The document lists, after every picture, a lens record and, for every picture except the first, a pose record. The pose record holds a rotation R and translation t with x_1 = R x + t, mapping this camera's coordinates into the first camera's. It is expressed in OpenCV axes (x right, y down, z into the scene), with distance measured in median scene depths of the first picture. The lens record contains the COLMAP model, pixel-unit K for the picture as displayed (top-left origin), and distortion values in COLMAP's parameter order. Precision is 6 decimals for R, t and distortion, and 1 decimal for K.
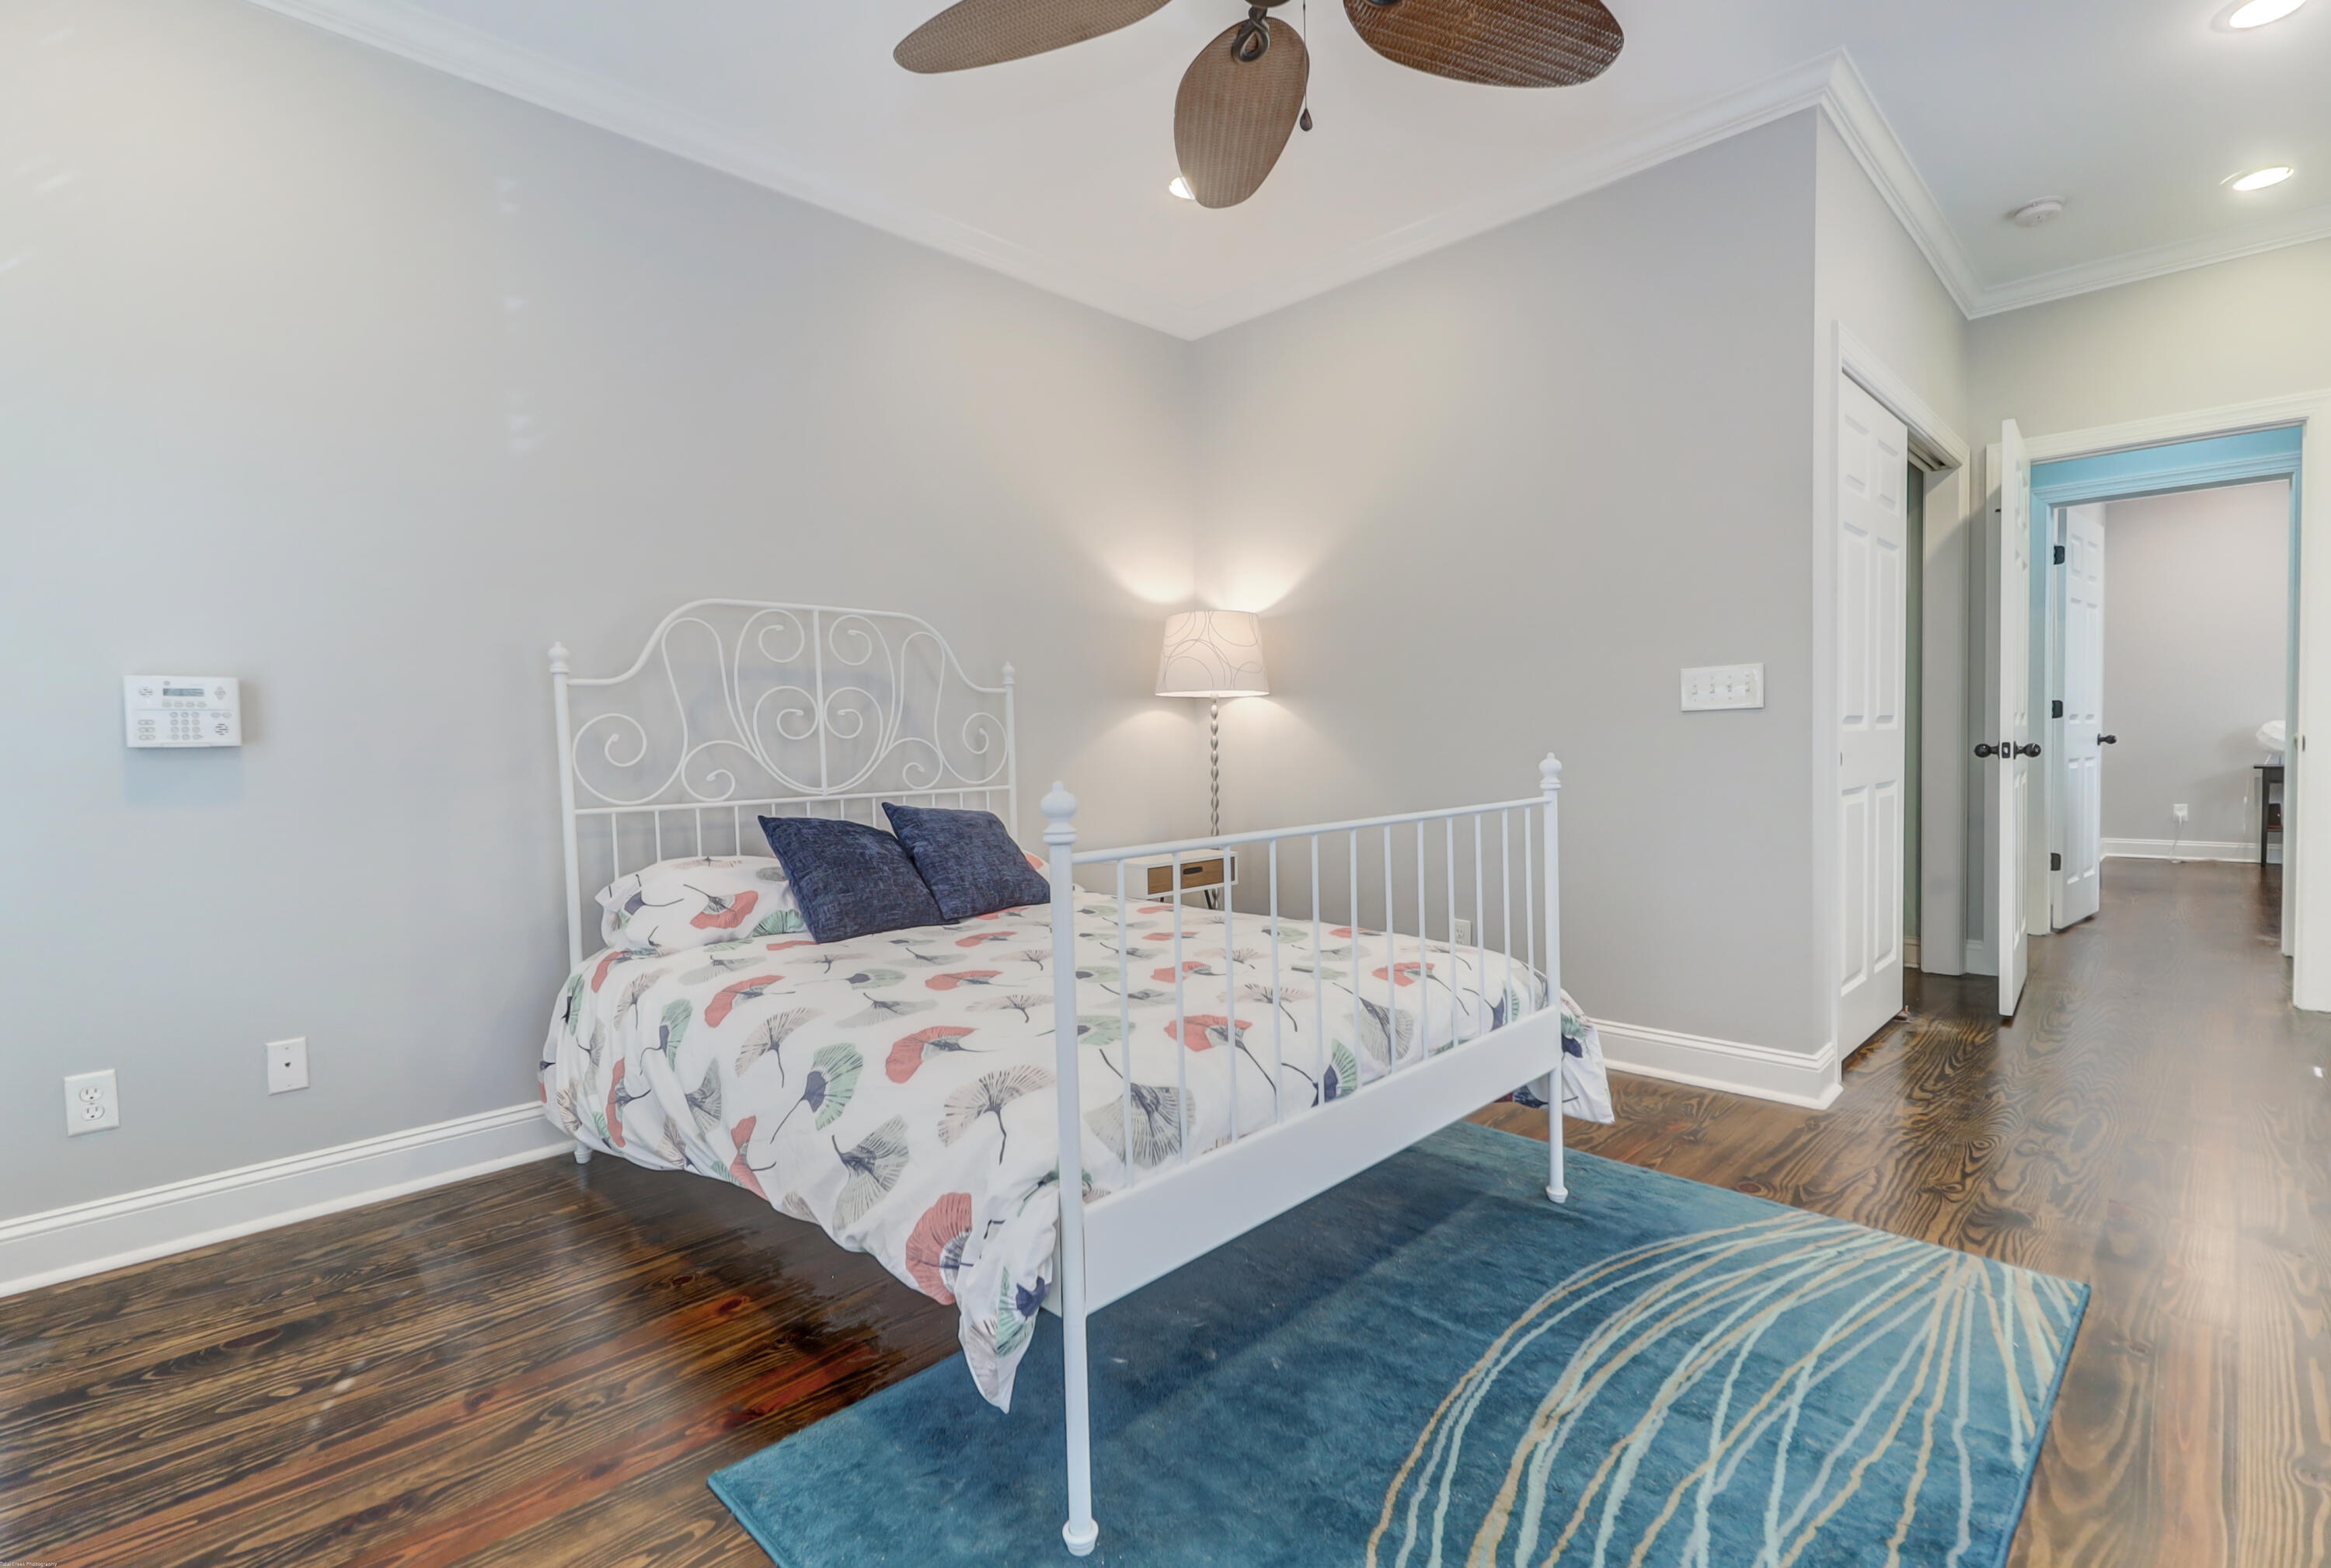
lens RADIAL K [[1064.1, 0, 1165.9], [0, 1064.1, 793.3], [0, 0, 1]] dist [-0.012184, -0.001104]
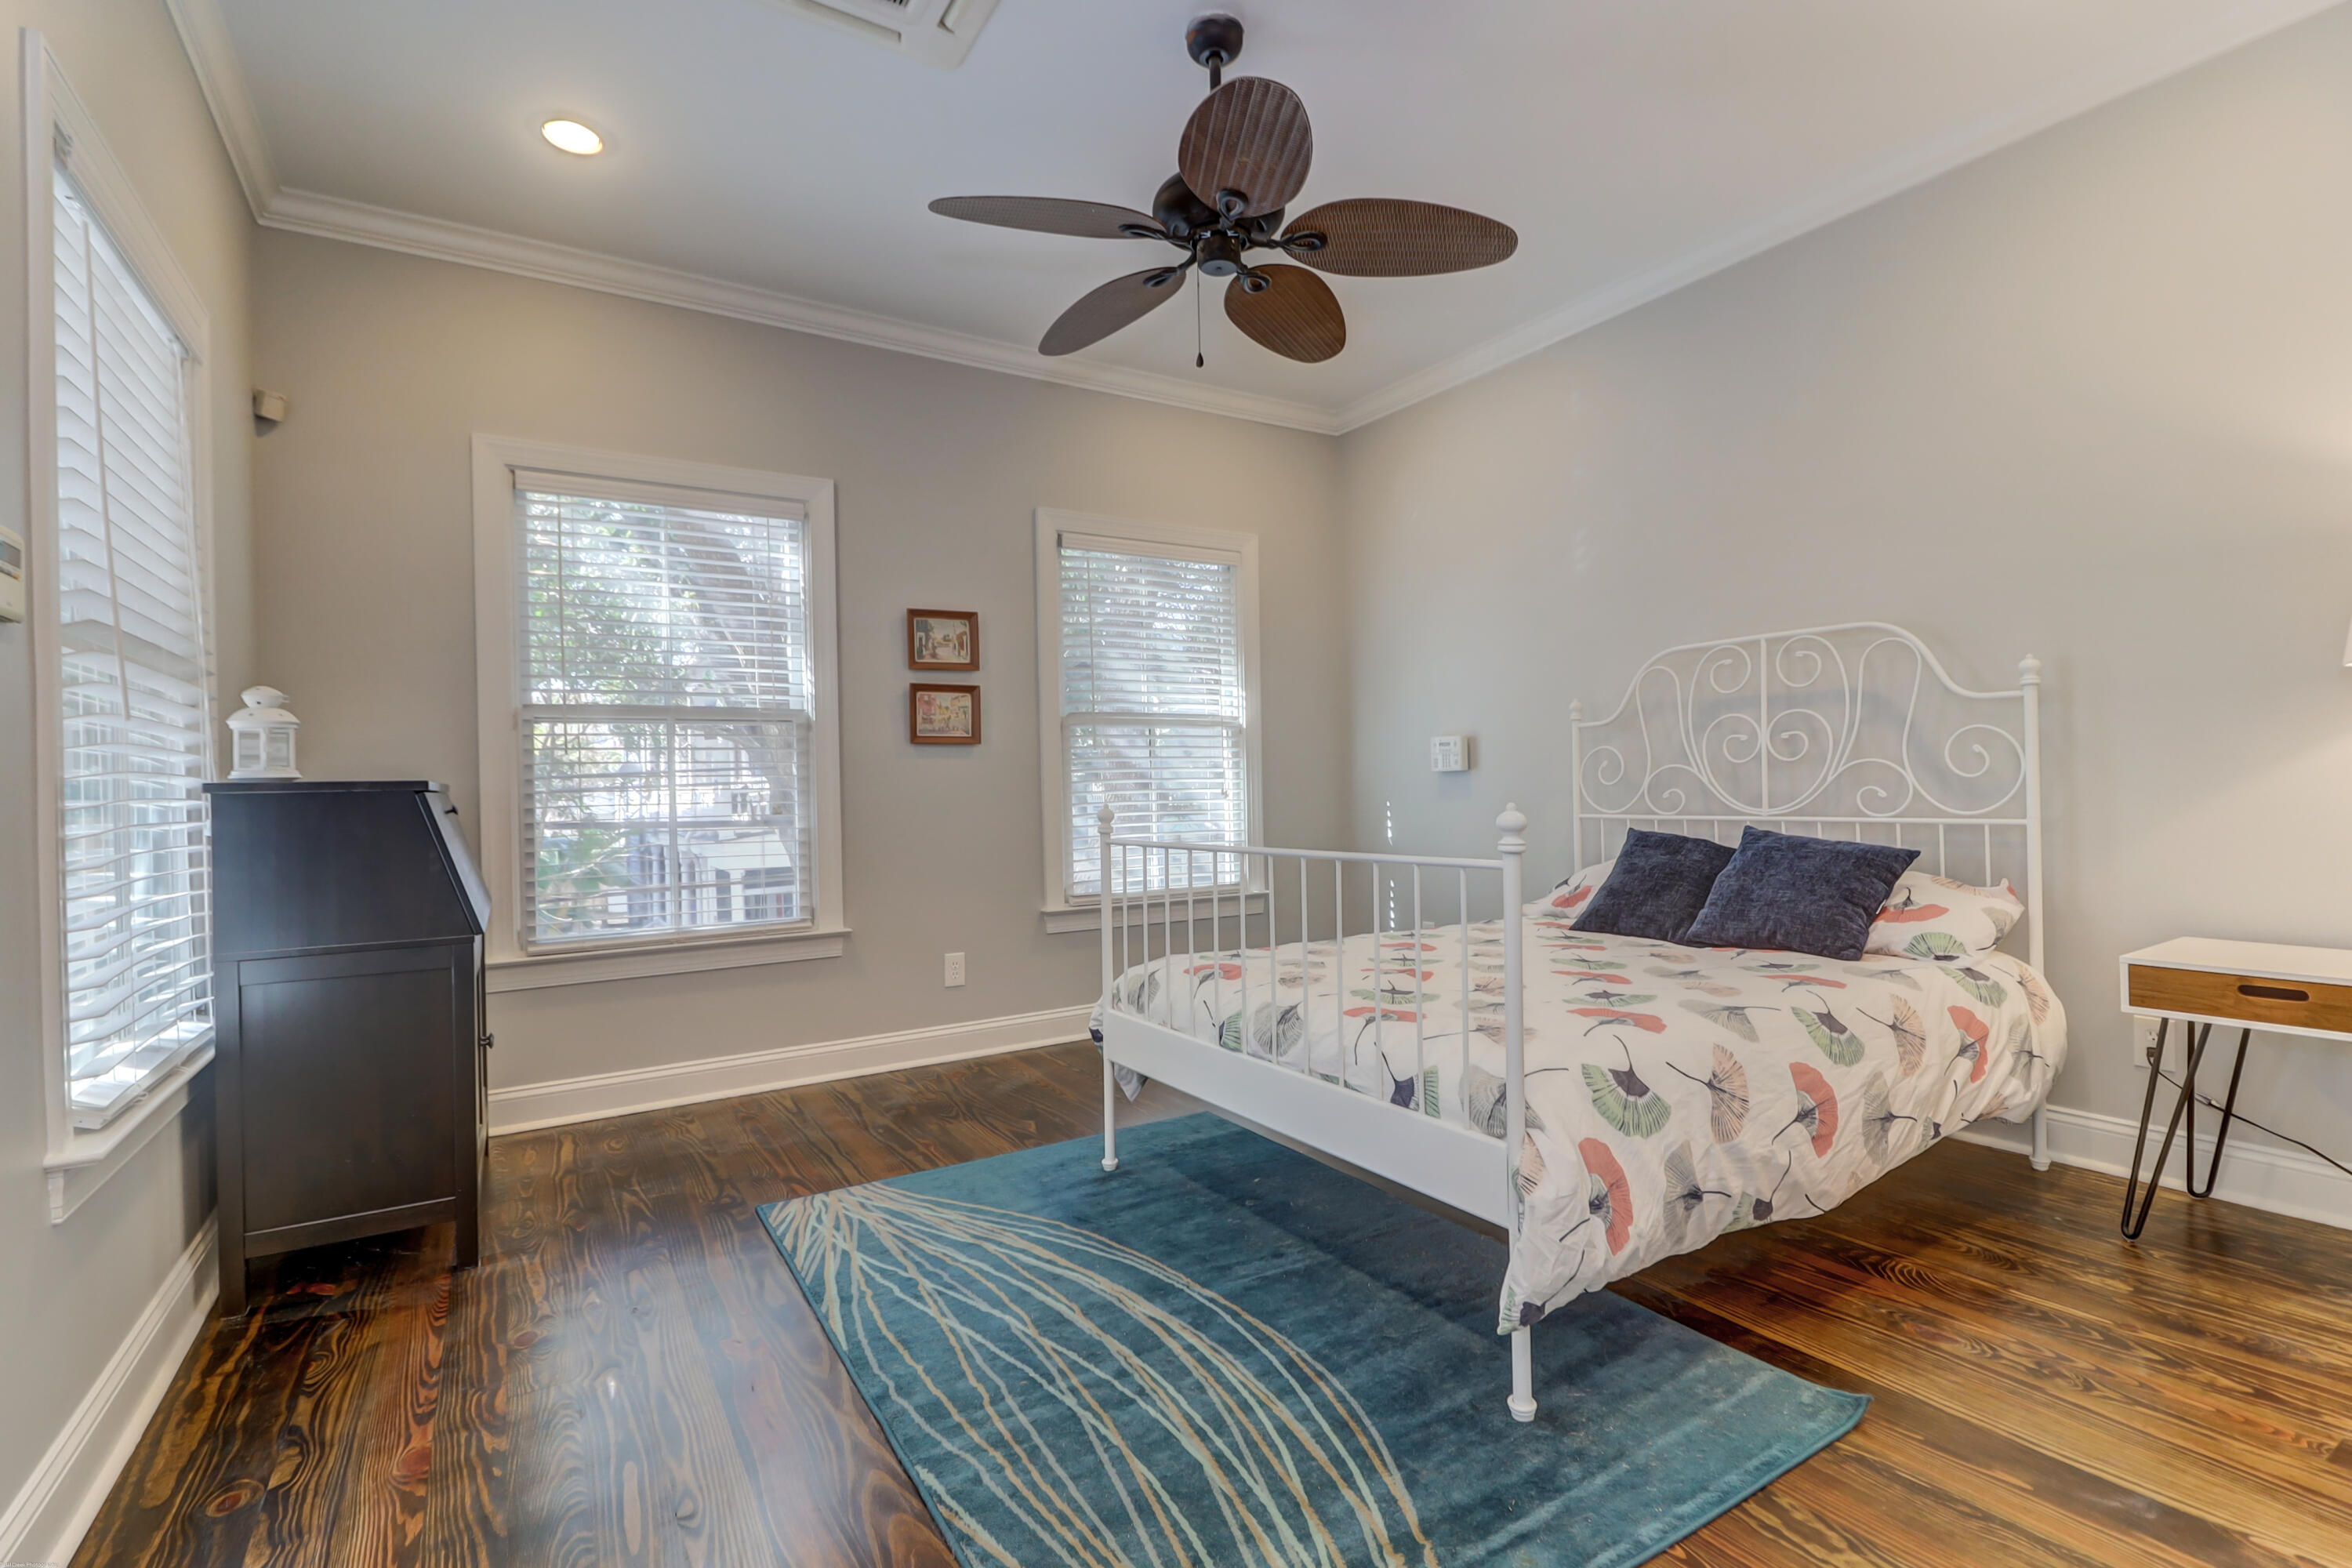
lens RADIAL K [[1036.3, 0, 1188.7], [0, 1036.3, 788.3], [0, 0, 1]] dist [-0.041185, 0.000551]
pose [[-0.205978, 0.028203, -0.978150, 1.108799], [-0.016375, 0.999345, 0.032262, -0.067488], [0.978420, 0.022662, -0.205382, 0.923677]]
